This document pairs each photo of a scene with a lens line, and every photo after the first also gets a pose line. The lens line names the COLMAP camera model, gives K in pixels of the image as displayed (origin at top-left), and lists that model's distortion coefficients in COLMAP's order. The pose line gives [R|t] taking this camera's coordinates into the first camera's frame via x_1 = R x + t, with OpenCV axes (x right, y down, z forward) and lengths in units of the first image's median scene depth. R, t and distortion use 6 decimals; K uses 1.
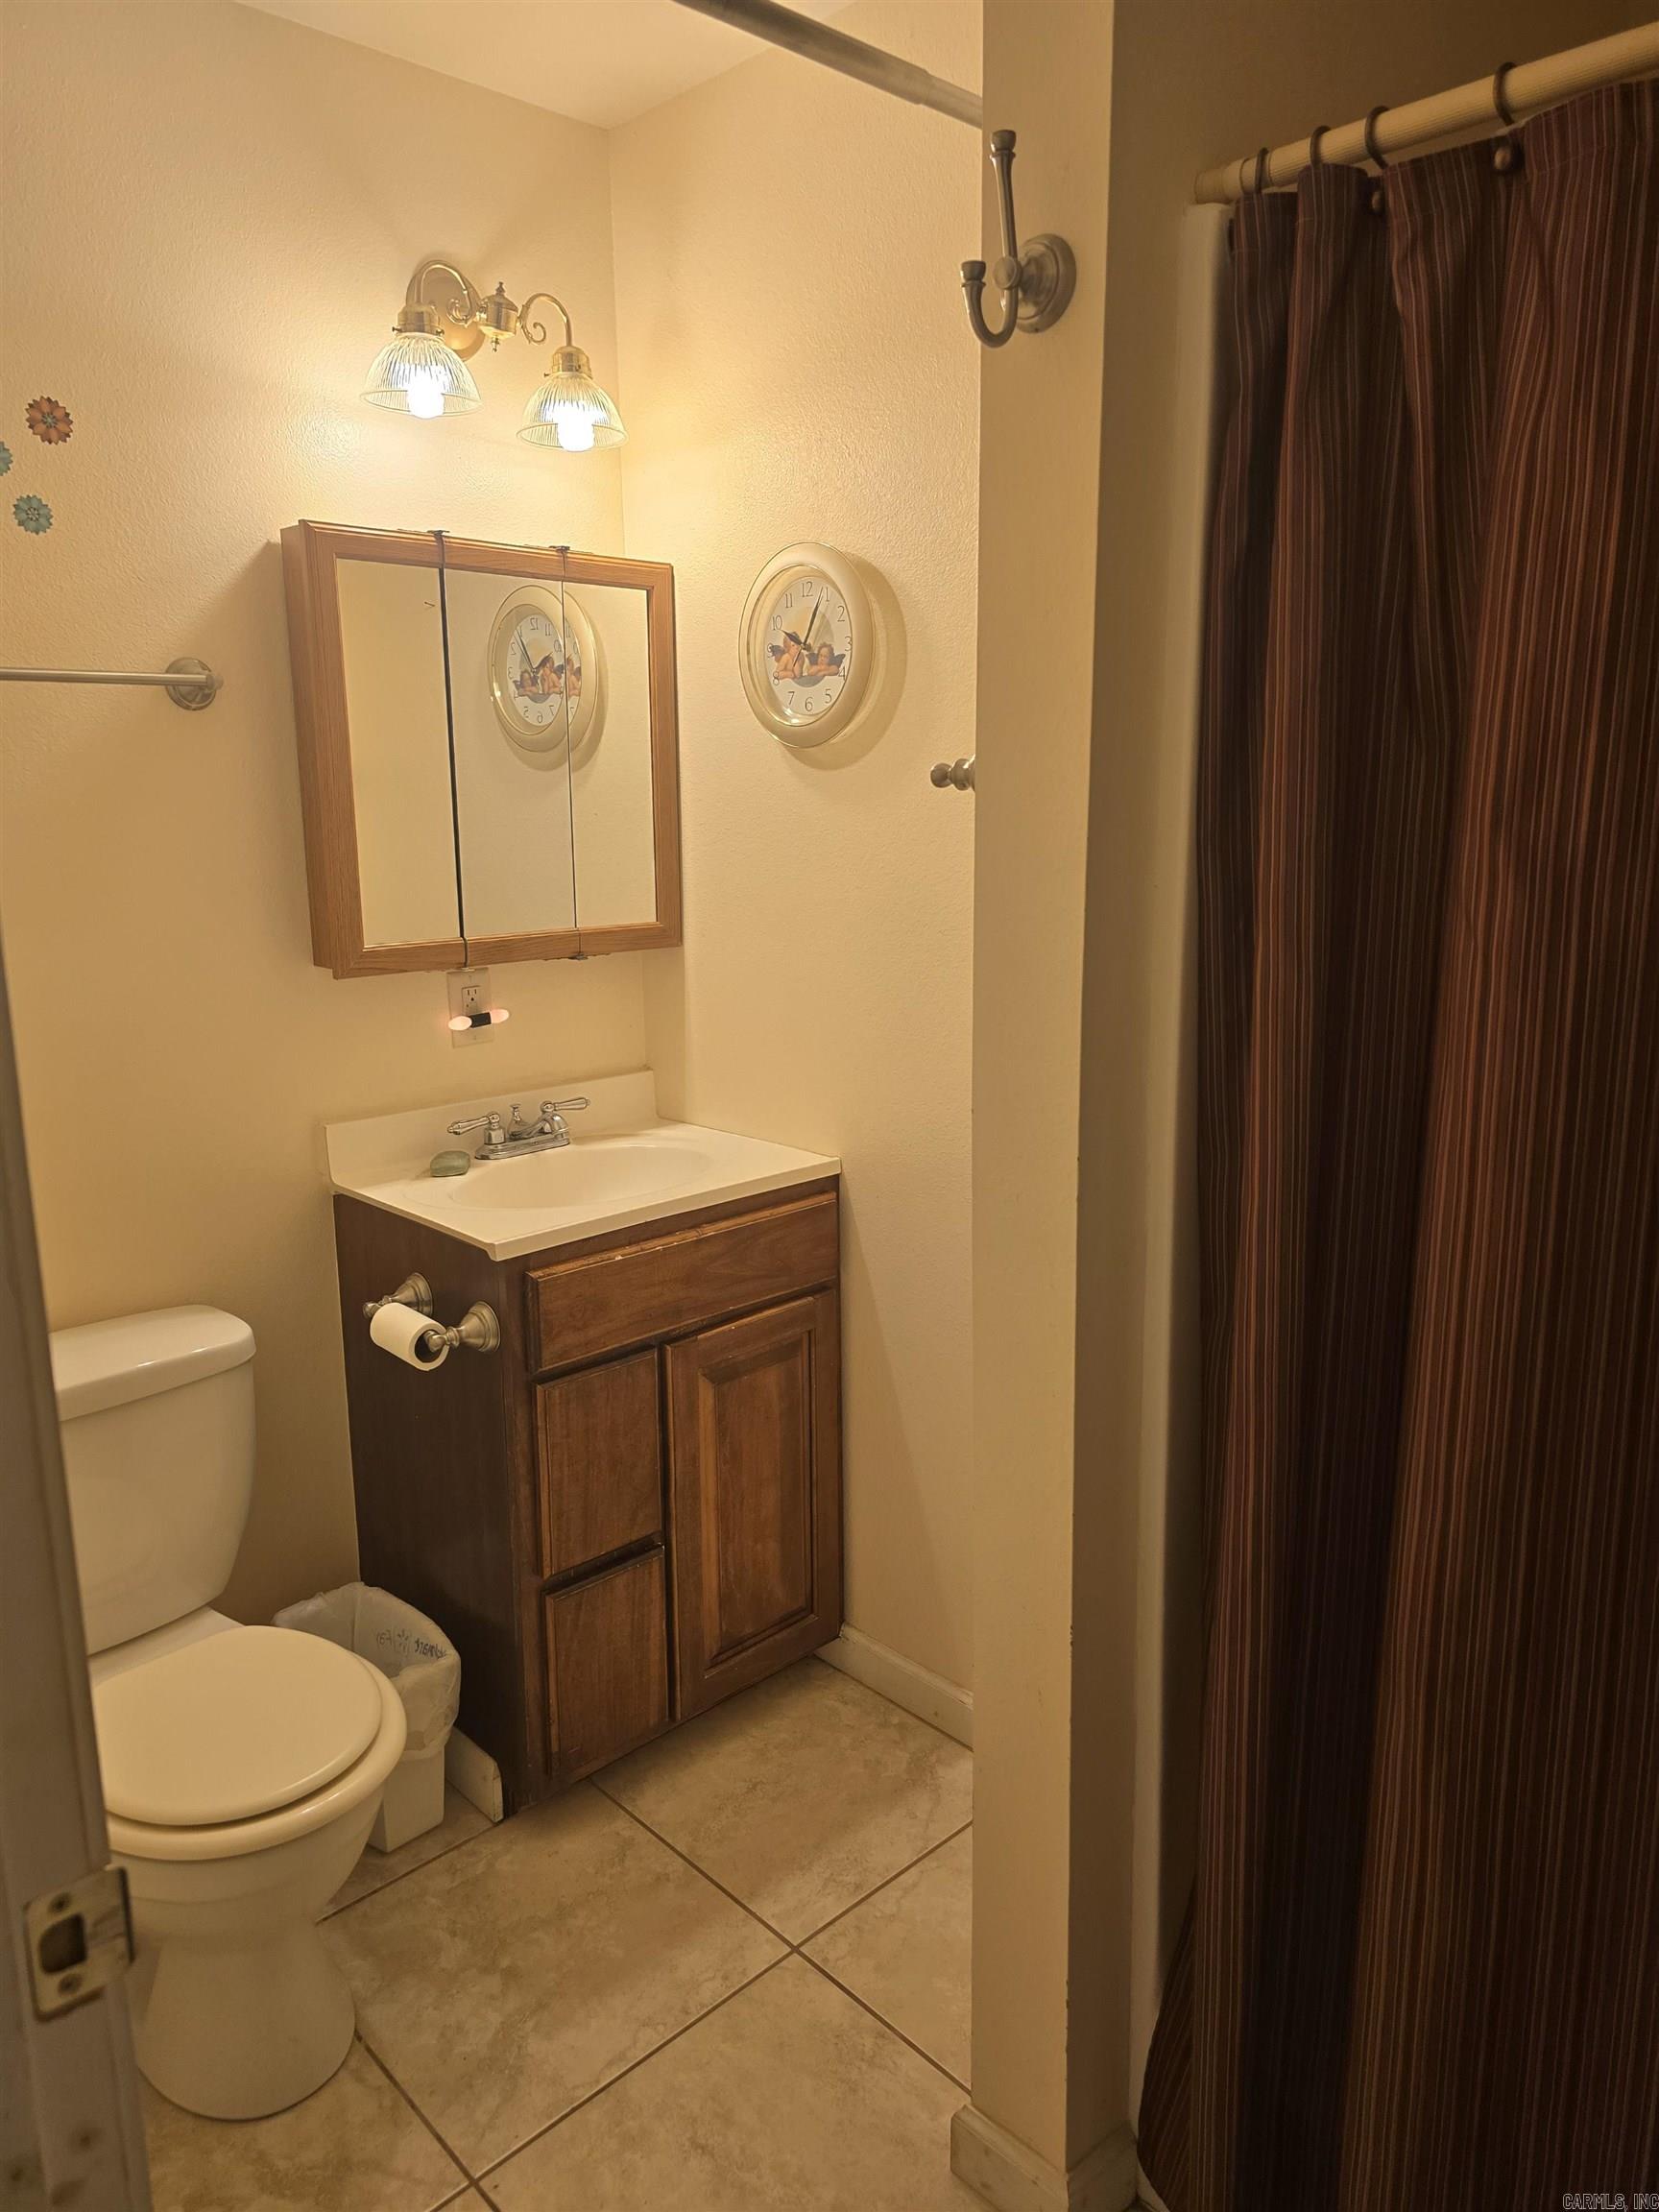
lens RADIAL K [[1480.7, 0, 799.6], [0, 1480.7, 1098.4], [0, 0, 1]] dist [0.062828, -0.058166]
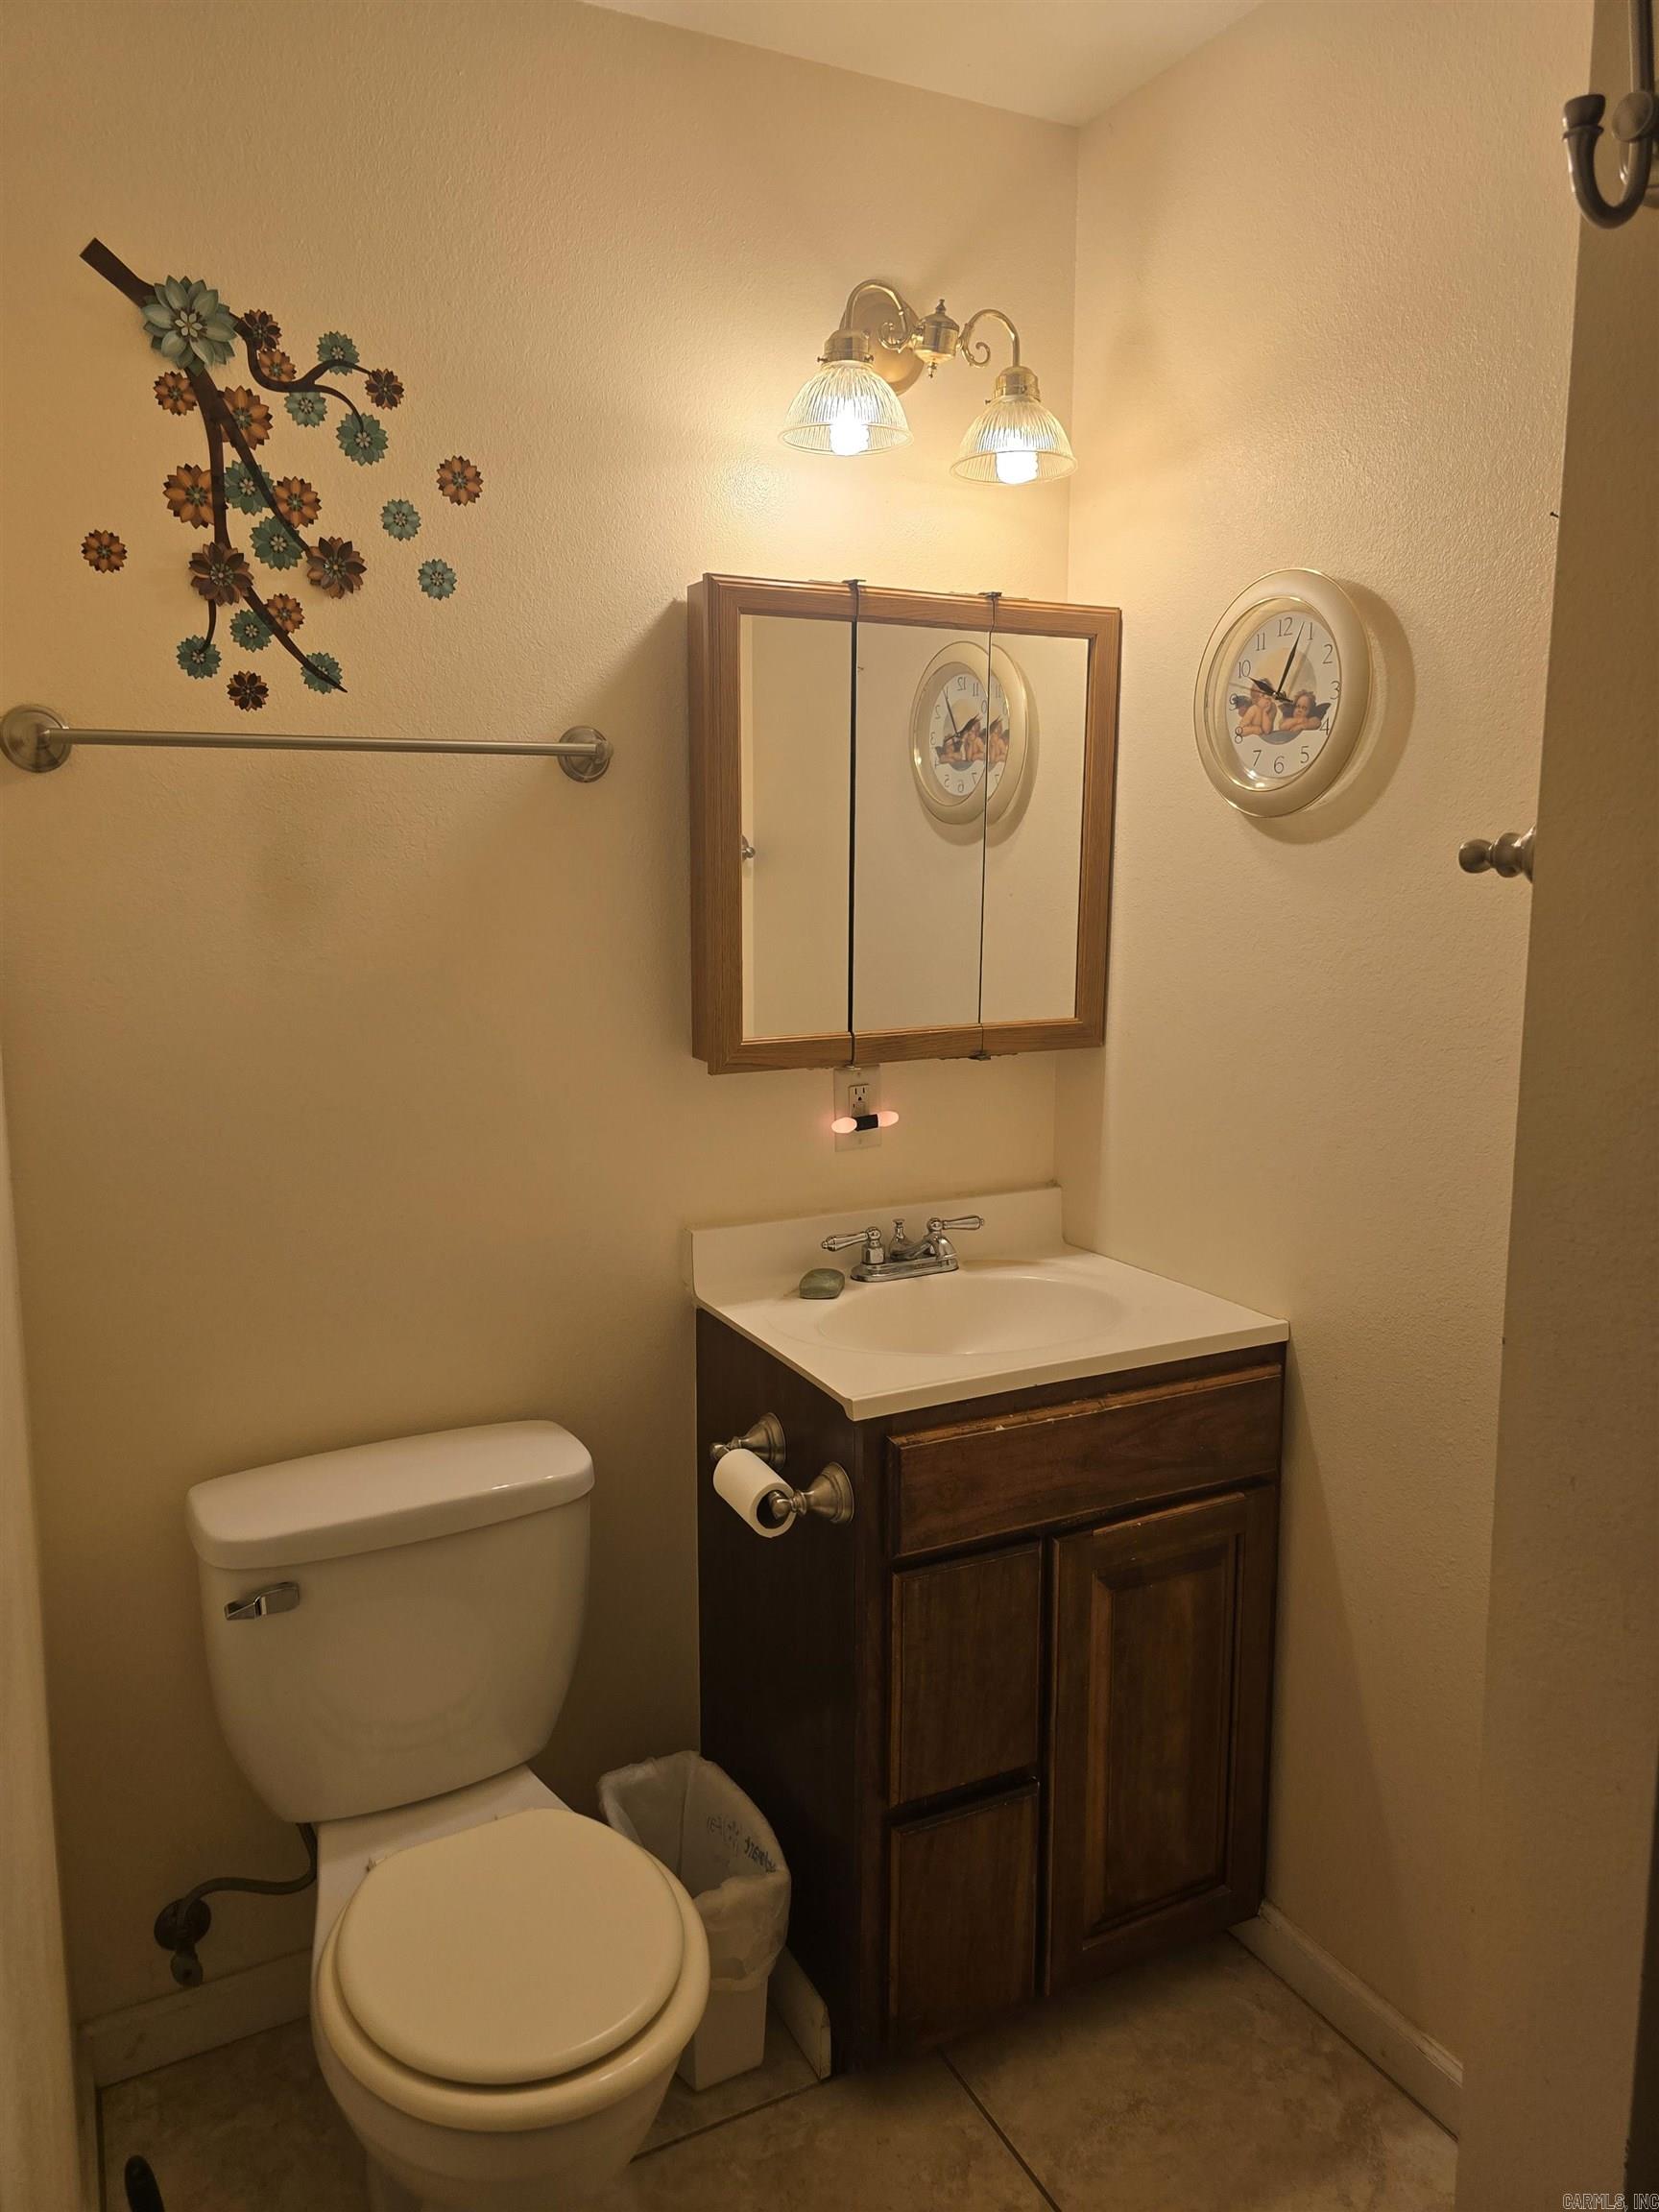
lens RADIAL K [[1480.7, 0, 799.6], [0, 1480.7, 1098.4], [0, 0, 1]] dist [0.062828, -0.058166]
pose [[0.957030, 0.053107, -0.285084, -0.002250], [-0.066153, 0.997148, -0.036324, -0.035899], [0.282342, 0.053622, 0.957814, 0.153371]]
